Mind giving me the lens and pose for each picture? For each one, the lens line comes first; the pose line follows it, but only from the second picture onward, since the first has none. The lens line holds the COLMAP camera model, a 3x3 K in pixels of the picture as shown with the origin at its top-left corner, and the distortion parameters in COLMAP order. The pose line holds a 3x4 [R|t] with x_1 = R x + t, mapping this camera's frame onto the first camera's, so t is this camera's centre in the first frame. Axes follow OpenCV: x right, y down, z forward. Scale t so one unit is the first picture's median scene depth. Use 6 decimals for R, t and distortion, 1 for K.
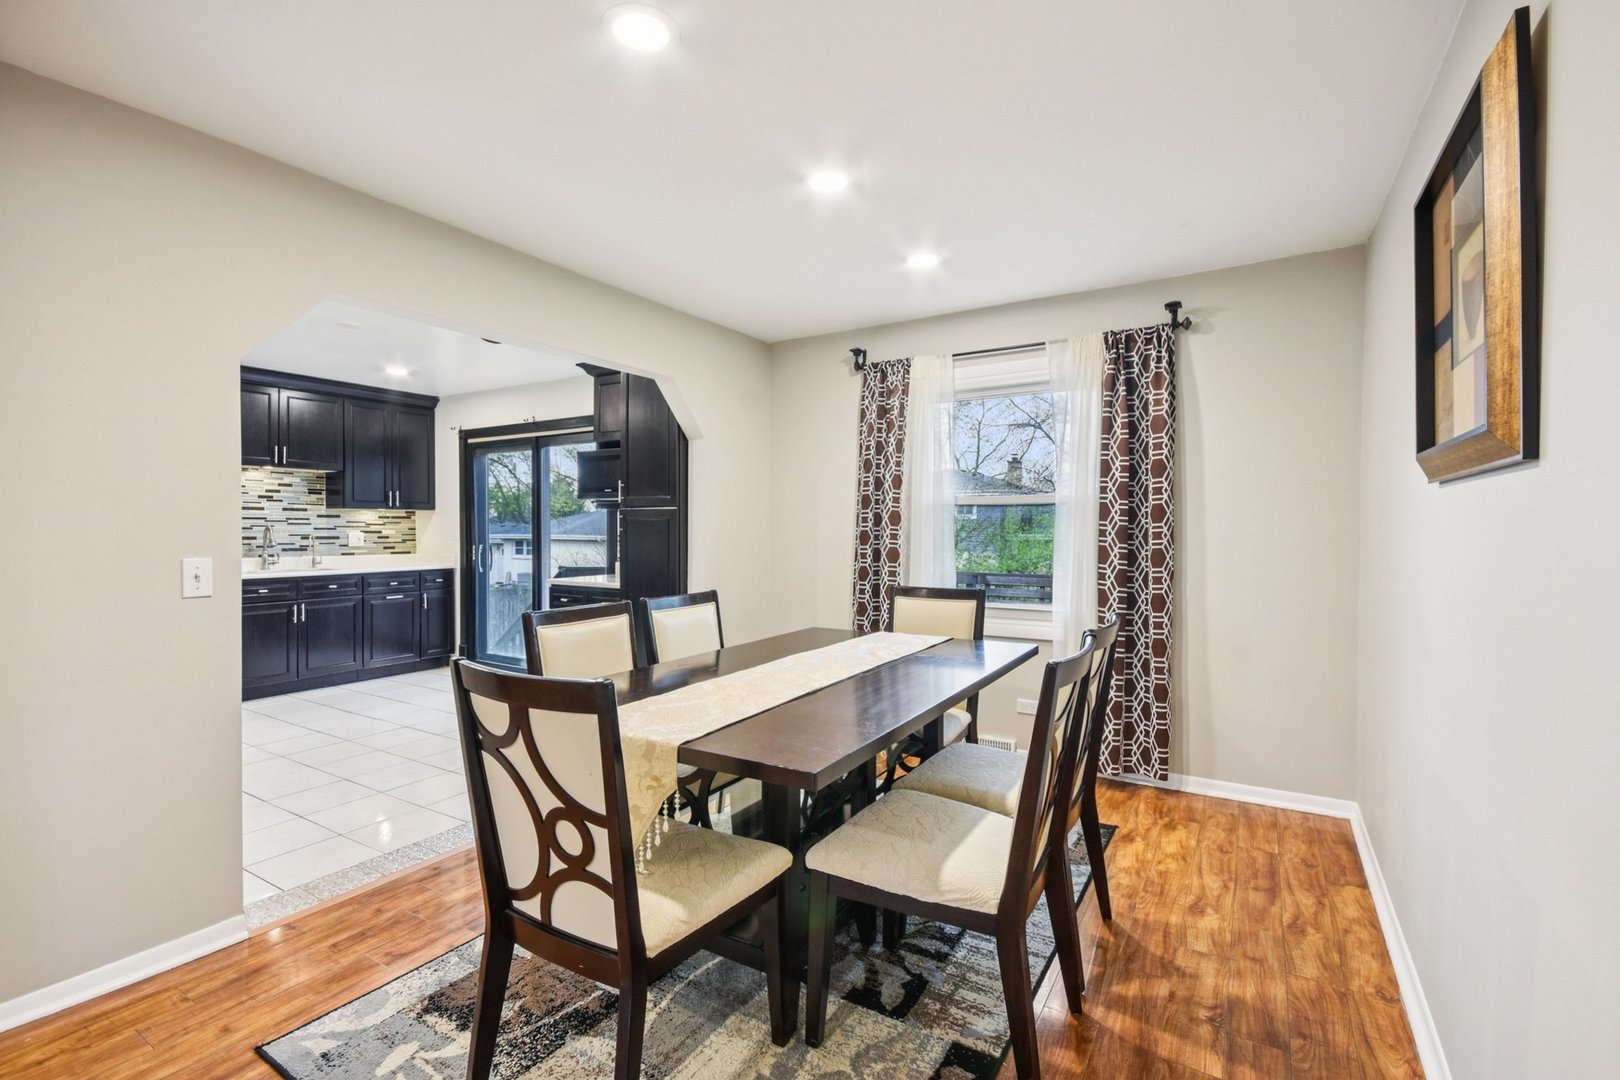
lens RADIAL K [[707.5, 0, 844.2], [0, 707.5, 539.3], [0, 0, 1]] dist [0.000145, -0.000009]
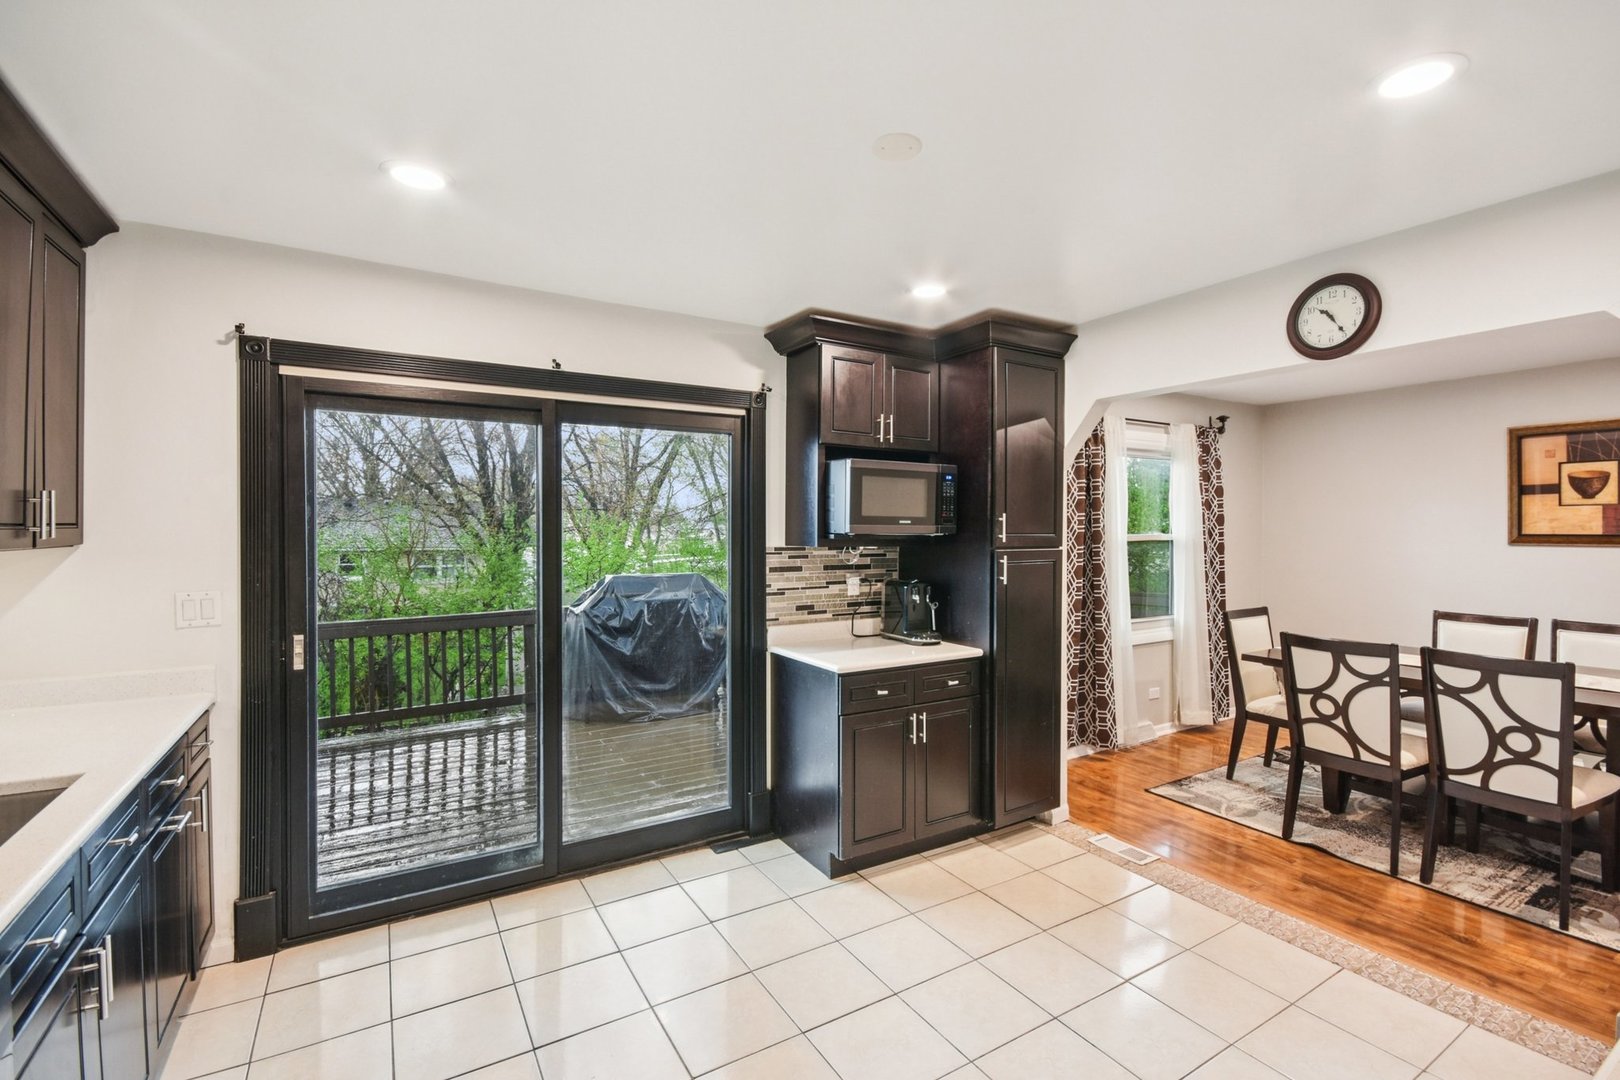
lens RADIAL K [[720.1, 0, 810.0], [0, 720.1, 540.0], [0, 0, 1]] dist [0.001170, -0.008914]
pose [[0.475643, -0.011946, 0.879557, -0.775744], [0.017386, 0.999840, 0.004178, -0.044831], [-0.879466, 0.013305, 0.475775, 0.588558]]
